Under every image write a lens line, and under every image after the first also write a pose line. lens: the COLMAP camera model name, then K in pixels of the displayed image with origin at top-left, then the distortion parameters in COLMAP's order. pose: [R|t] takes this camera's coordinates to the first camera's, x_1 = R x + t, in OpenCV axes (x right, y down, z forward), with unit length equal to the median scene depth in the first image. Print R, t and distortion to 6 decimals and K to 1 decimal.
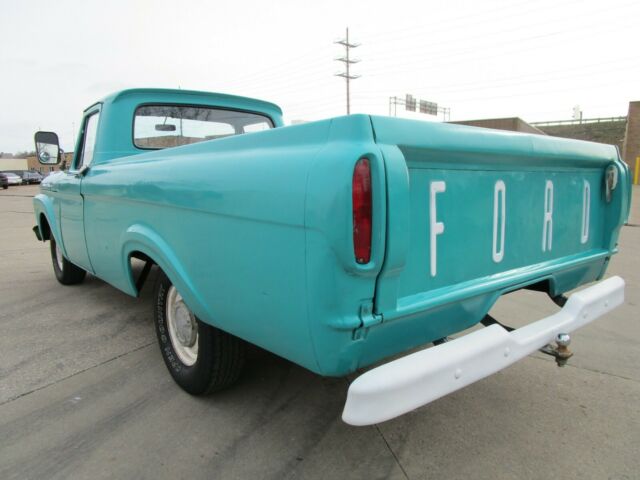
lens RADIAL K [[464.1, 0, 316.8], [0, 464.1, 242.0], [0, 0, 1]] dist [-0.038797, 0.024893]
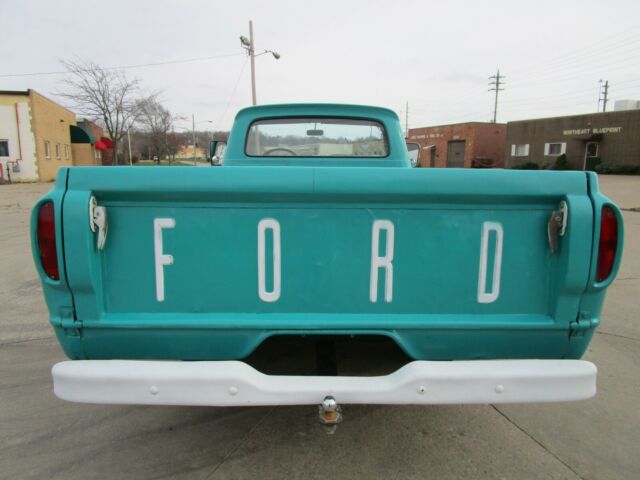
lens RADIAL K [[464.1, 0, 316.8], [0, 464.1, 242.0], [0, 0, 1]] dist [-0.038797, 0.024893]
pose [[0.784368, 0.117099, -0.609142, 0.975189], [-0.095776, 0.993106, 0.067583, -0.146001], [0.612856, 0.005331, 0.790176, 0.272331]]
